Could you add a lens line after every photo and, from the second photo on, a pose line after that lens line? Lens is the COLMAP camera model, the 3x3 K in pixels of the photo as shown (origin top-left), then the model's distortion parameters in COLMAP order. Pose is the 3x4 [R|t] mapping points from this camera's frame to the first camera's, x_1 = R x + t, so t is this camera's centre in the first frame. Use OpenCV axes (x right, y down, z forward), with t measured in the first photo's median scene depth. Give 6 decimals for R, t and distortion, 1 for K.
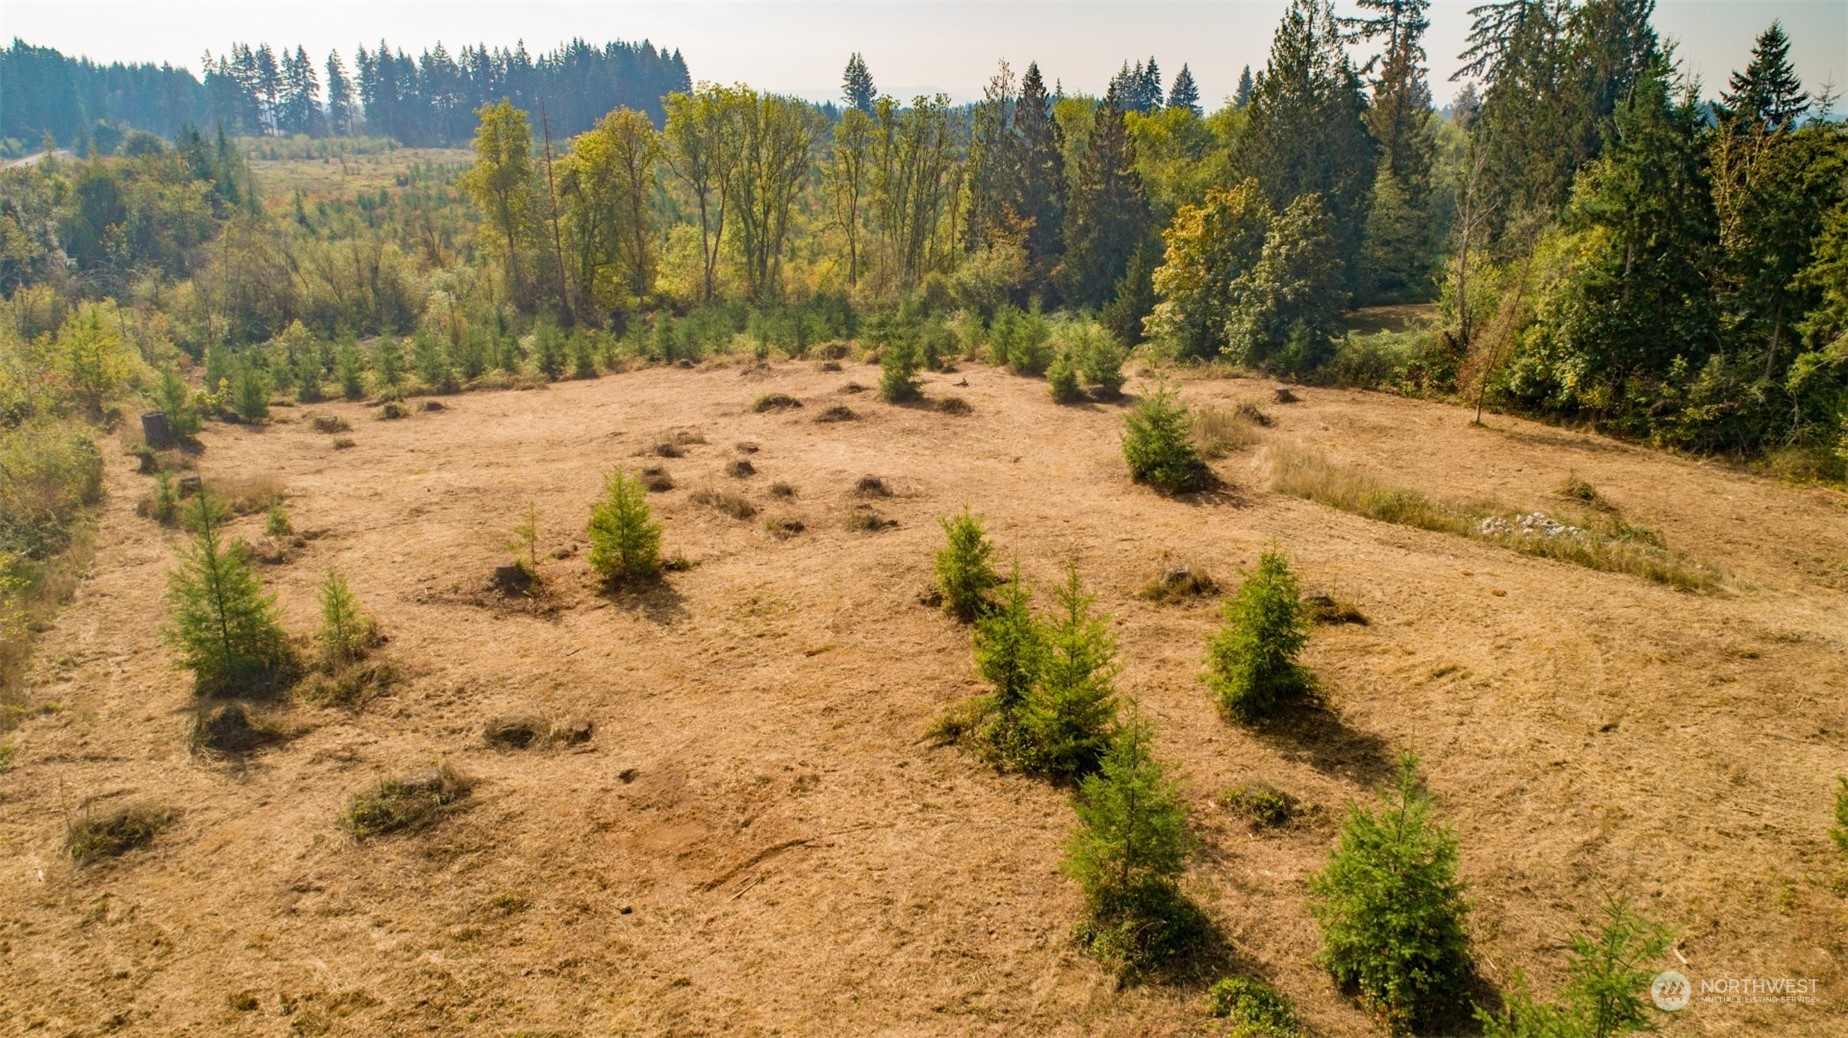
lens RADIAL K [[1266.9, 0, 922.7], [0, 1266.9, 514.7], [0, 0, 1]] dist [-0.010512, -0.002860]
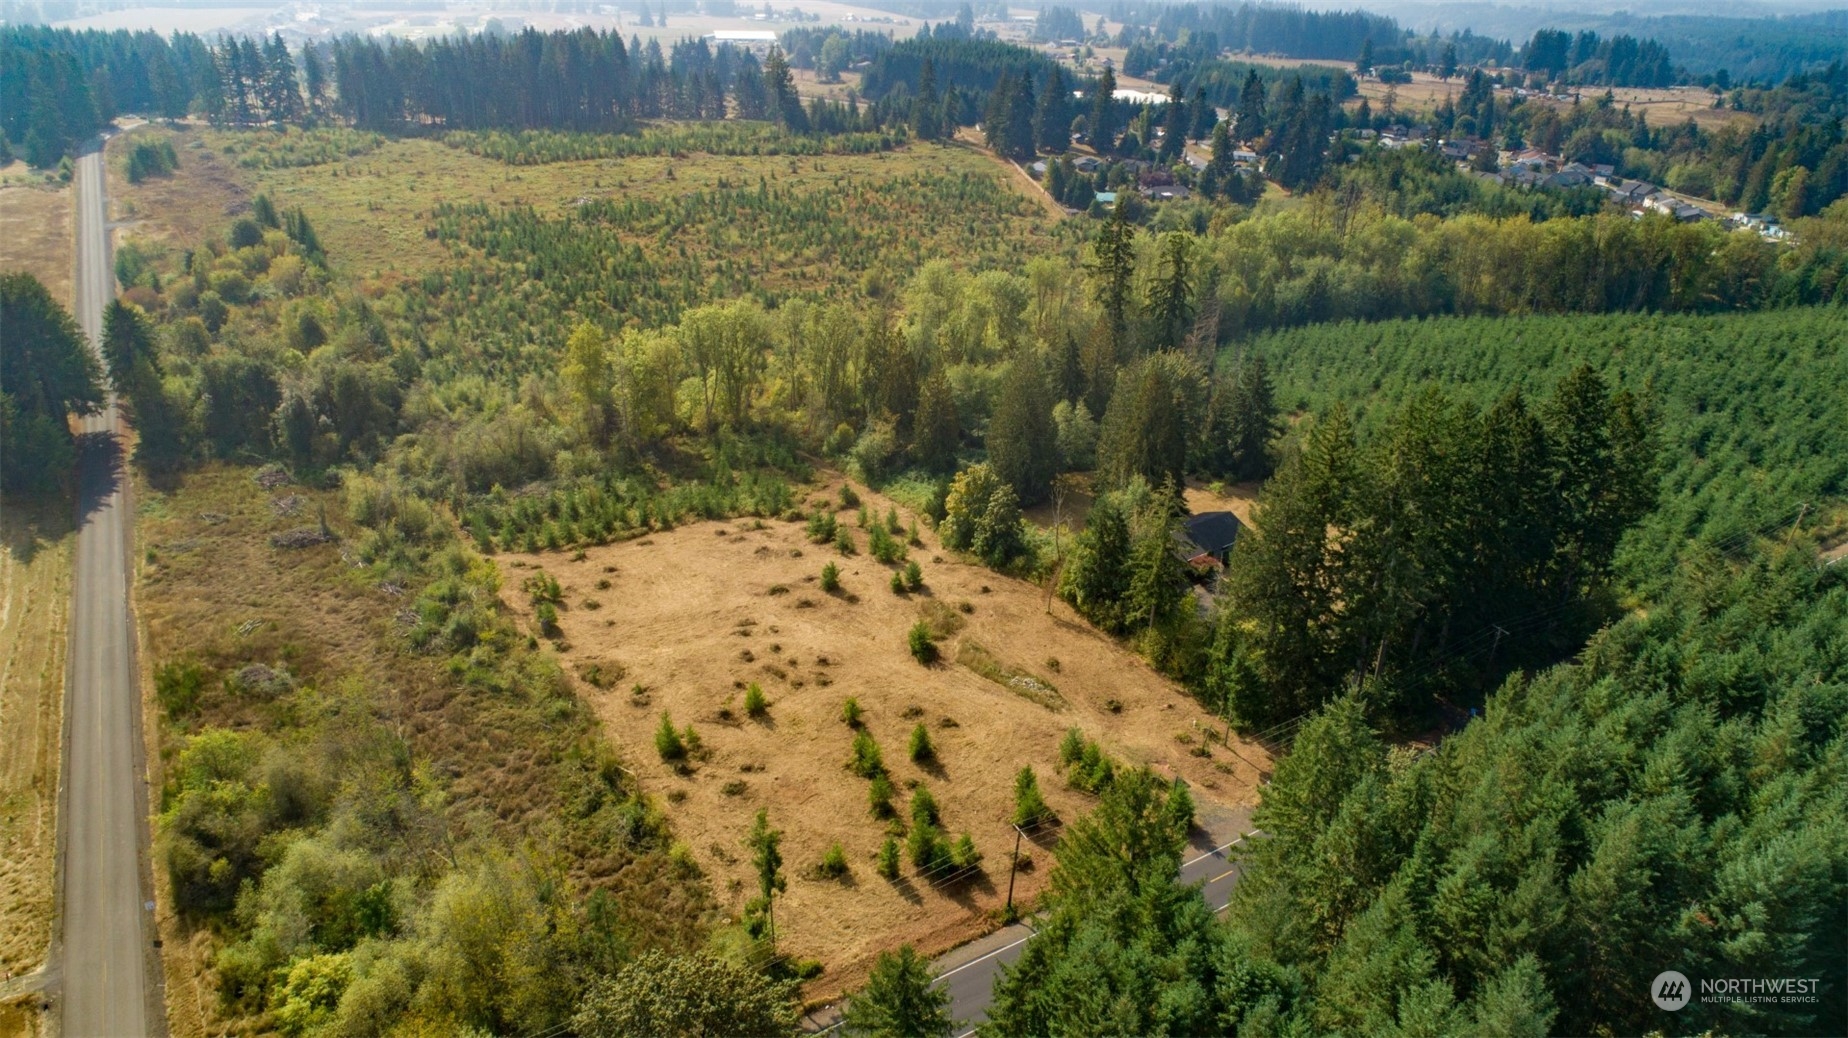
lens RADIAL K [[1266.9, 0, 925.3], [0, 1266.9, 521.2], [0, 0, 1]] dist [-0.010512, -0.002860]
pose [[0.997625, -0.012216, 0.067784, 0.002131], [0.003874, 0.992540, 0.121862, -0.714769], [-0.068767, -0.121310, 0.990230, -1.940364]]
